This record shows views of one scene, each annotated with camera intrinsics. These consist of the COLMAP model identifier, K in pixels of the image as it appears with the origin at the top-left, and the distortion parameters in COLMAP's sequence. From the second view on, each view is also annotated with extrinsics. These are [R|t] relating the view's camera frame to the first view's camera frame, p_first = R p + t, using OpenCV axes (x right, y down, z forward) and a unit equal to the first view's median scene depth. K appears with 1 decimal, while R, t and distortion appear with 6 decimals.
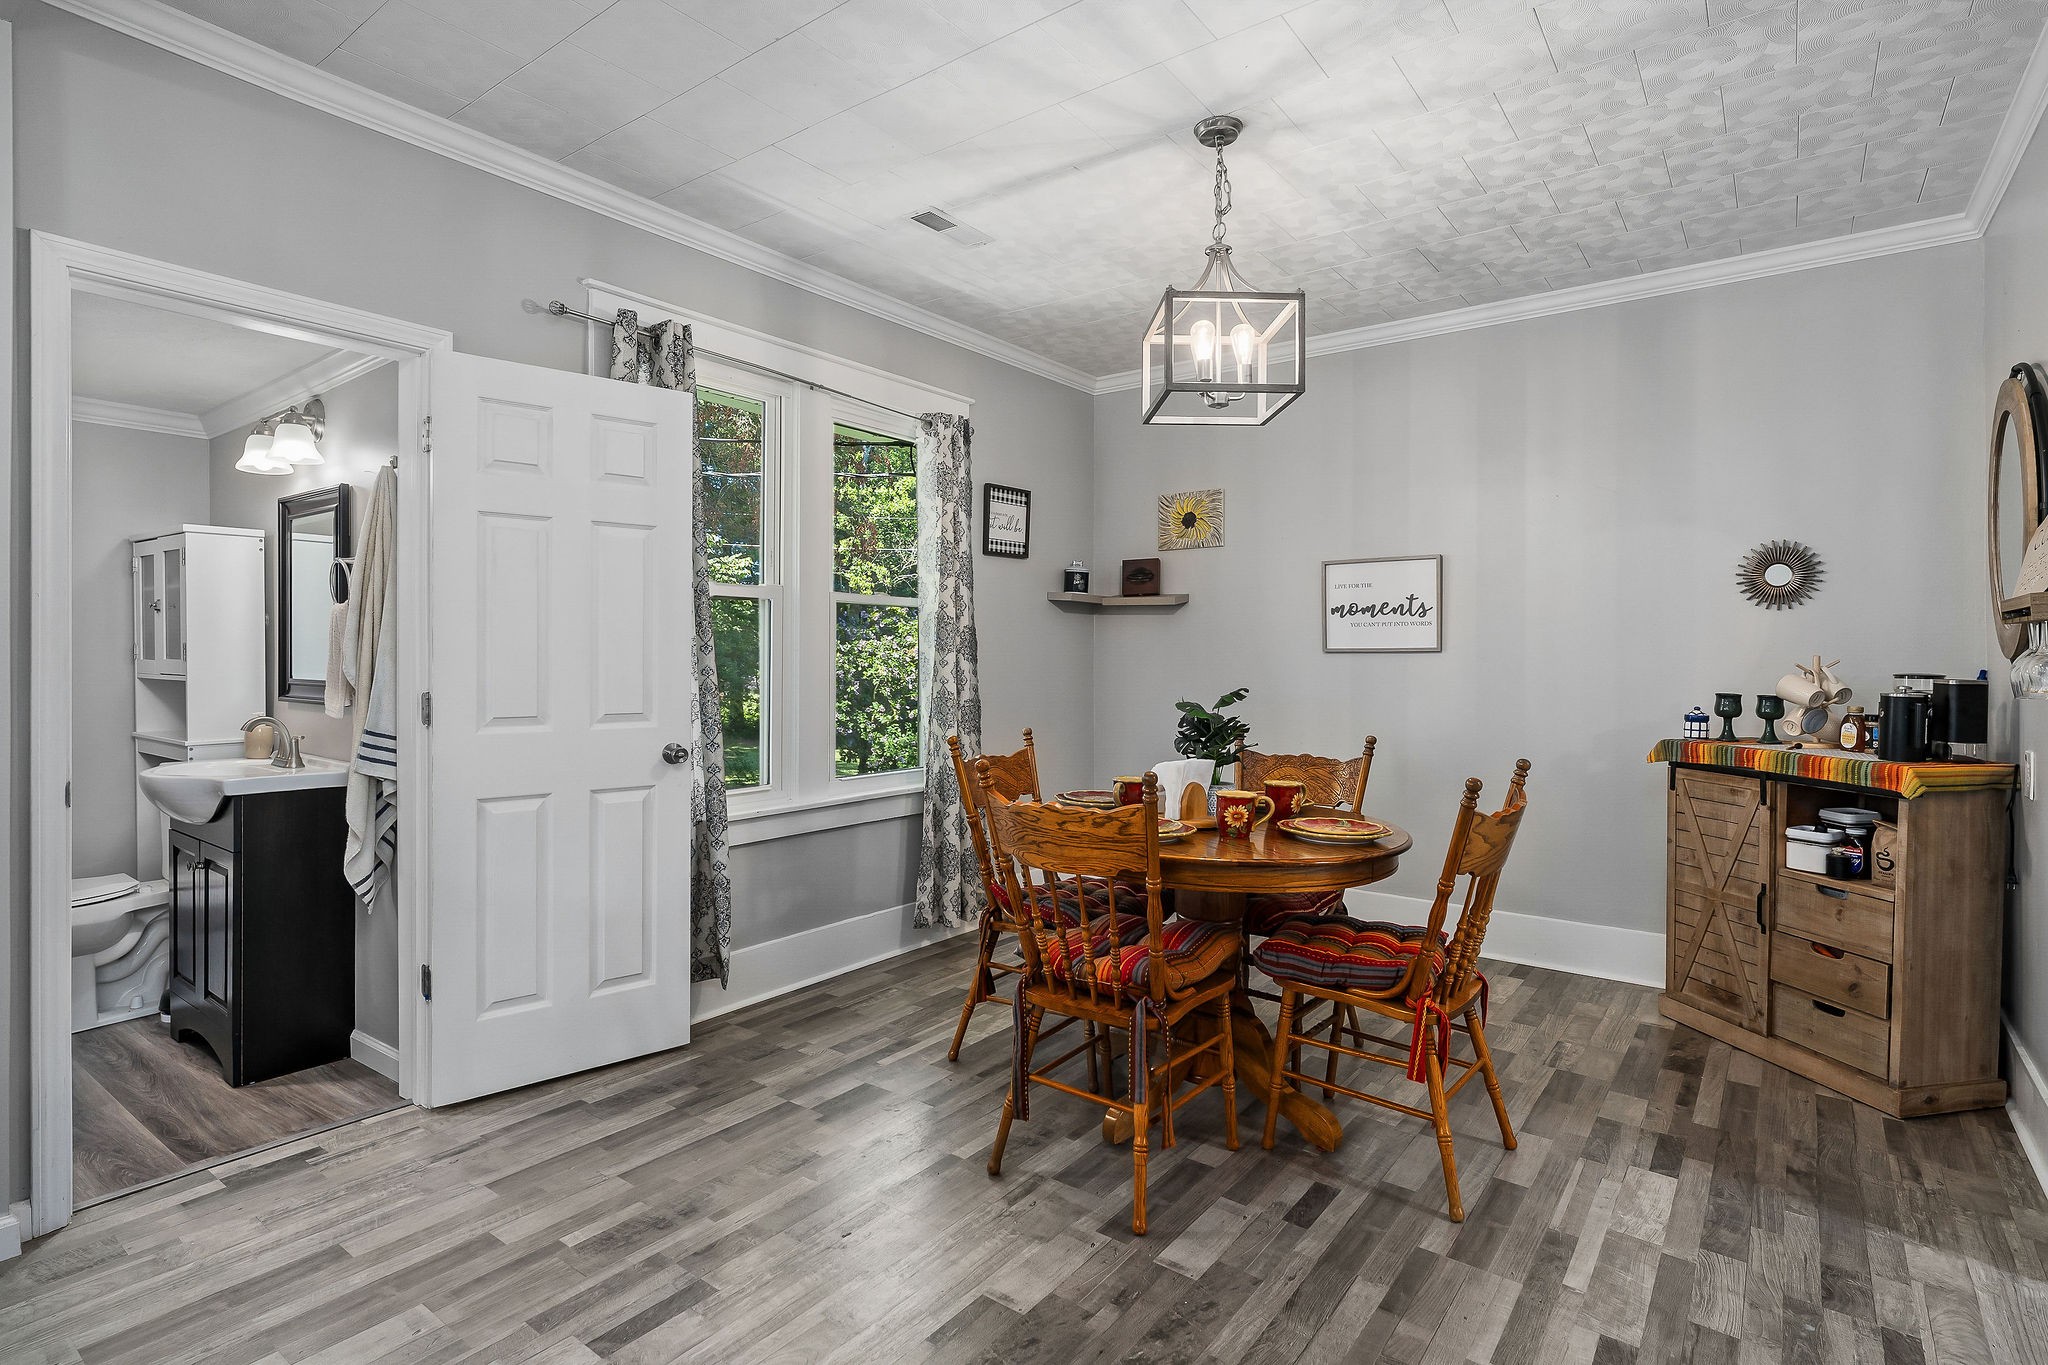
lens RADIAL K [[998.6, 0, 1030.4], [0, 998.6, 669.8], [0, 0, 1]] dist [-0.004714, 0.000104]
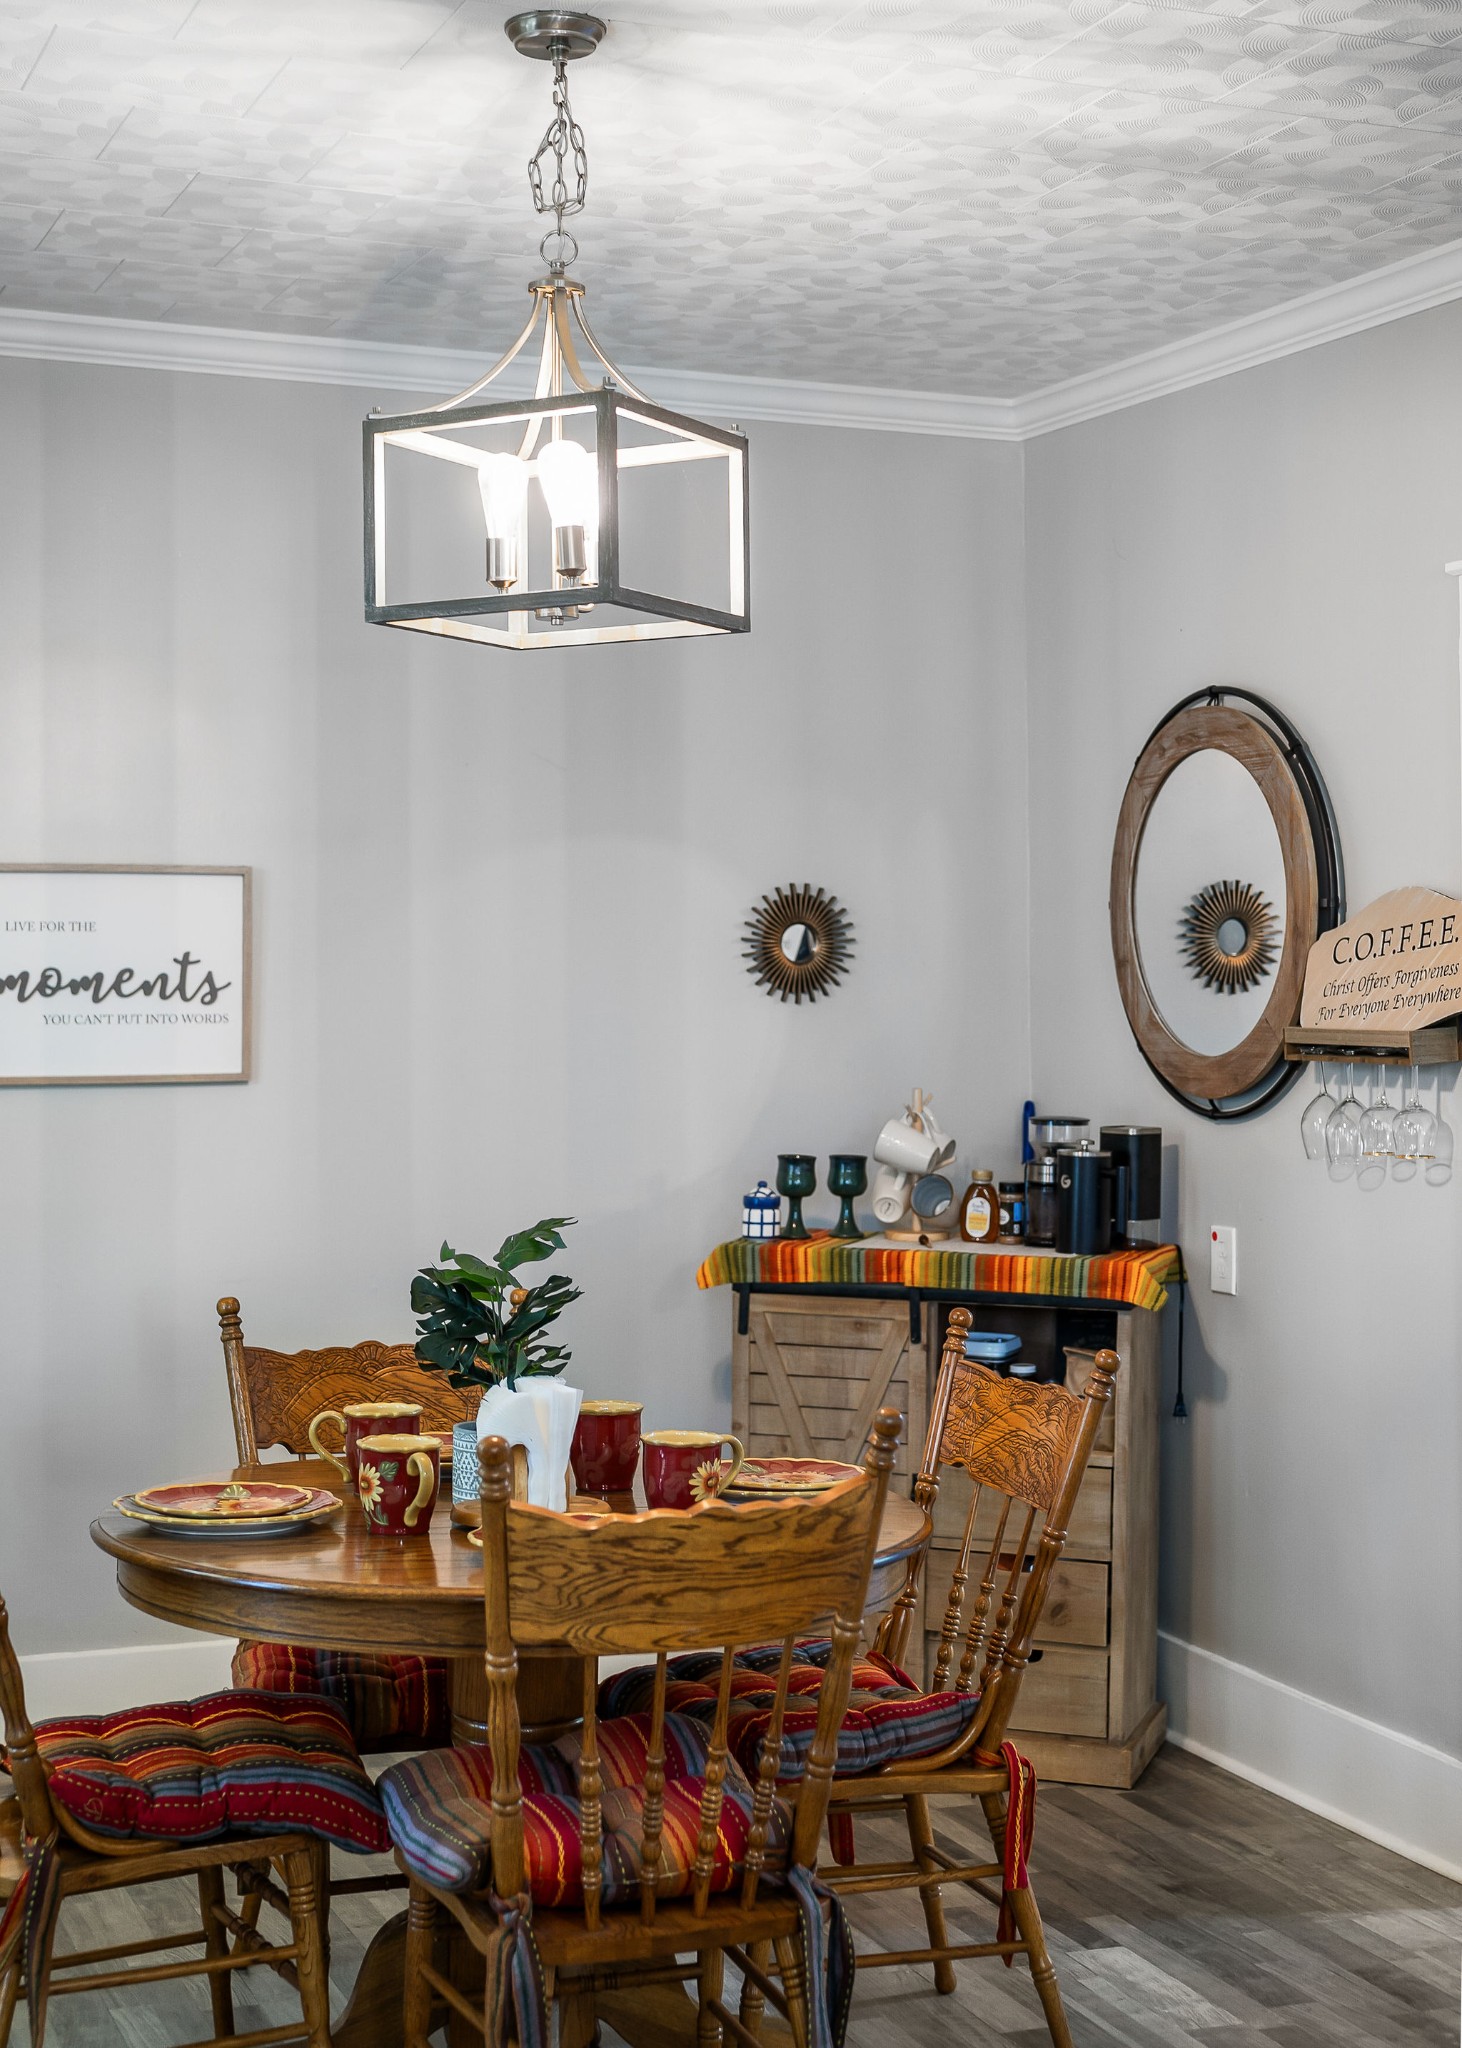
lens RADIAL K [[2842.7, 0, 719.1], [0, 2842.7, 1013.5], [0, 0, 1]] dist [0.001559, 0.000000]
pose [[0.520024, -0.010808, 0.854083, -0.760186], [0.011406, 0.999919, 0.005709, -0.071572], [-0.854075, 0.006773, 0.520105, 0.201578]]
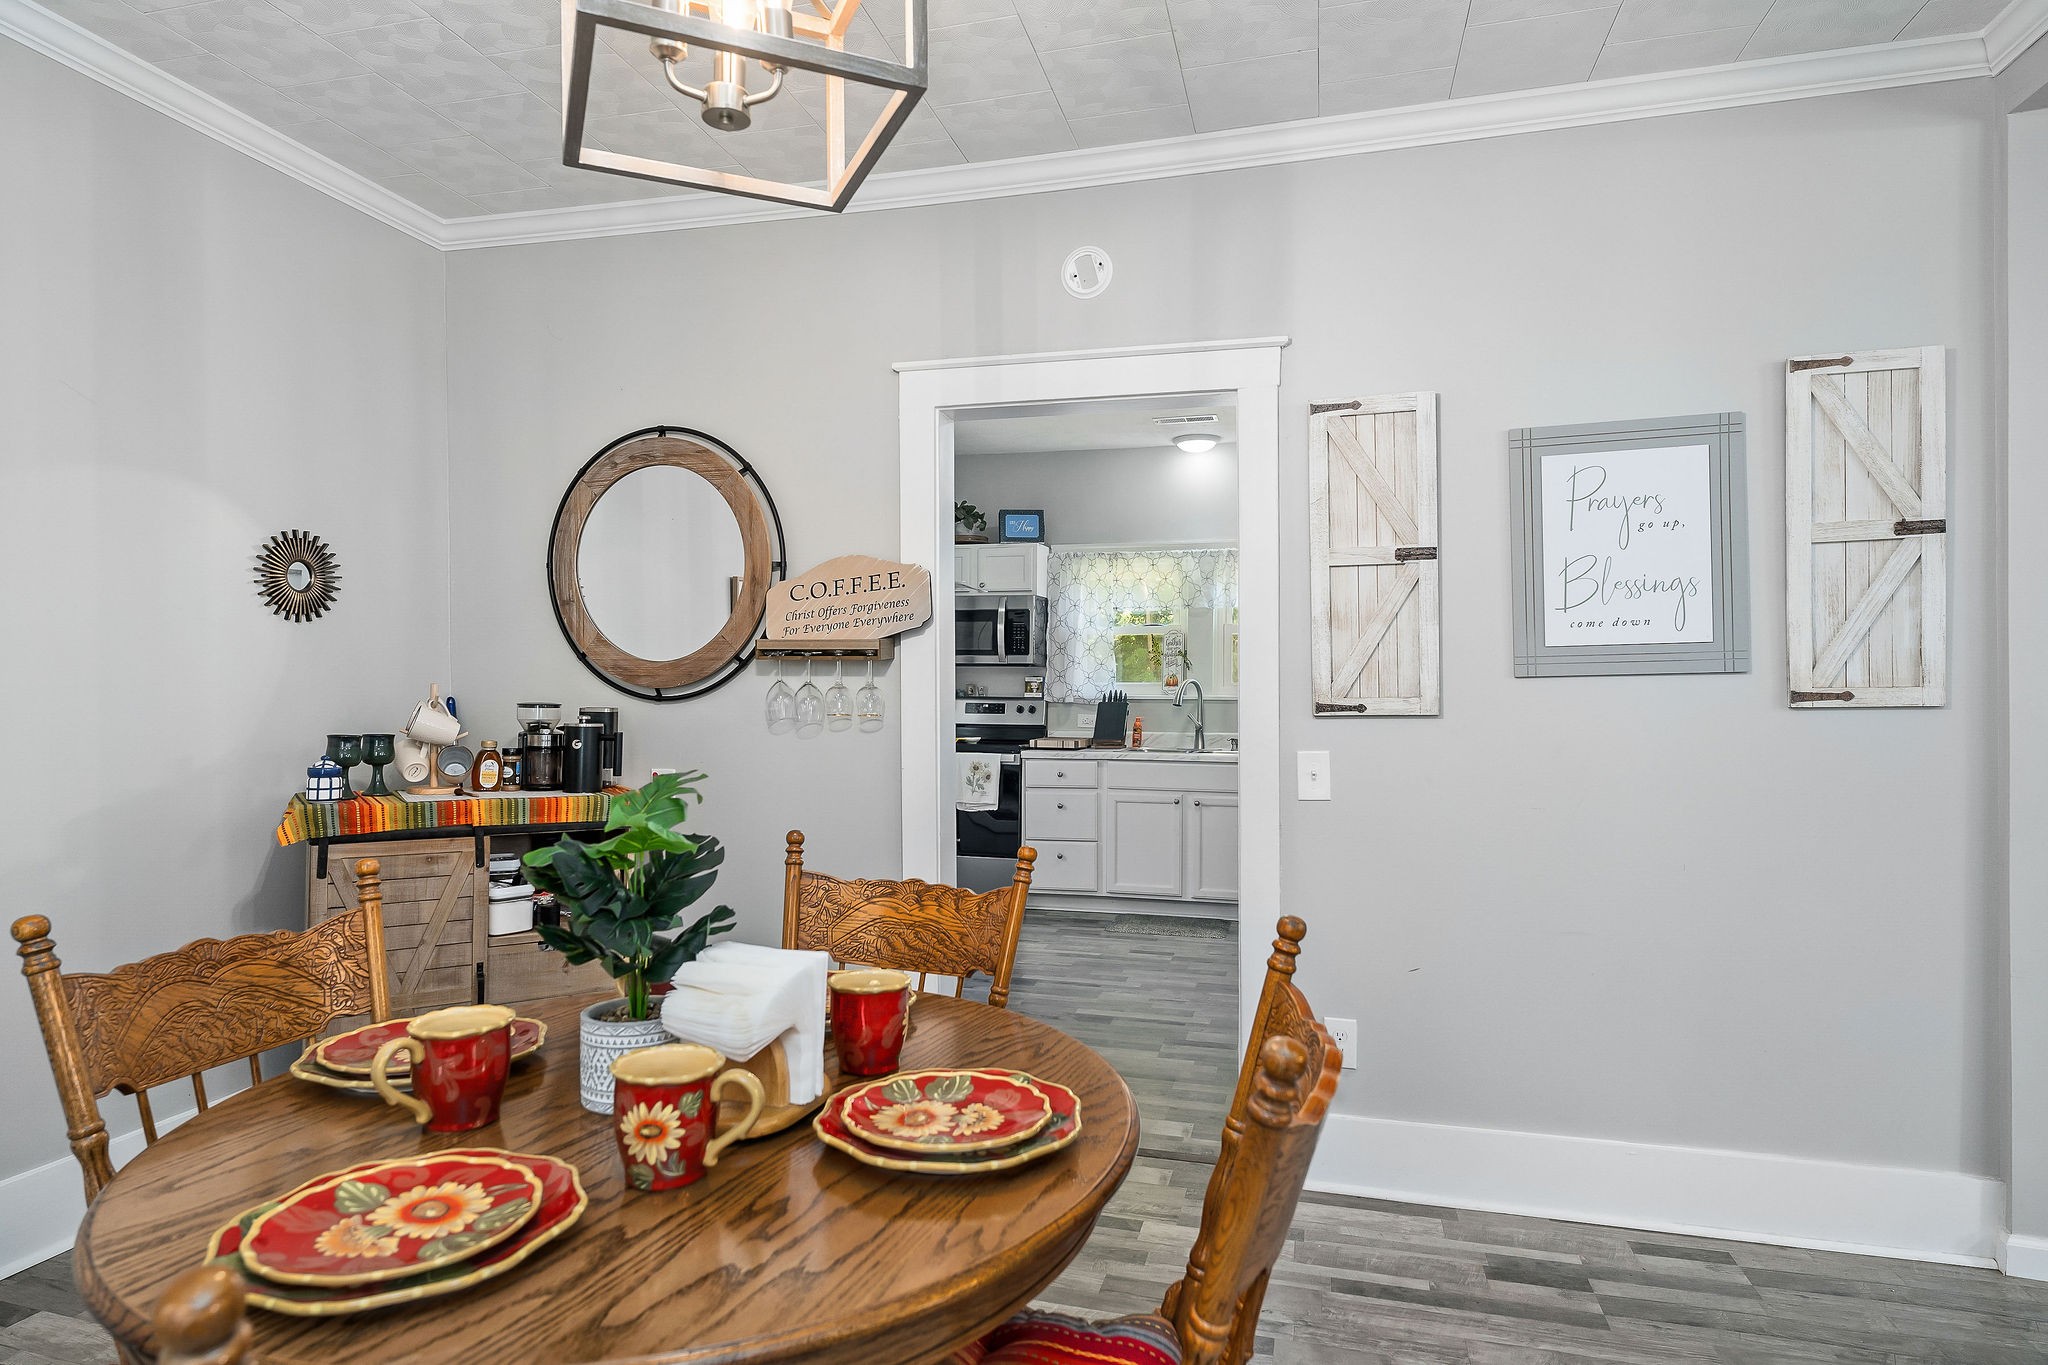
lens RADIAL K [[1099.2, 0, 1027.2], [0, 1099.2, 693.2], [0, 0, 1]] dist [-0.012228, 0.000767]
pose [[-0.363096, -0.015521, 0.931622, -0.254170], [0.003462, 0.999832, 0.018007, -0.021070], [-0.931745, 0.009764, -0.362981, 0.875508]]
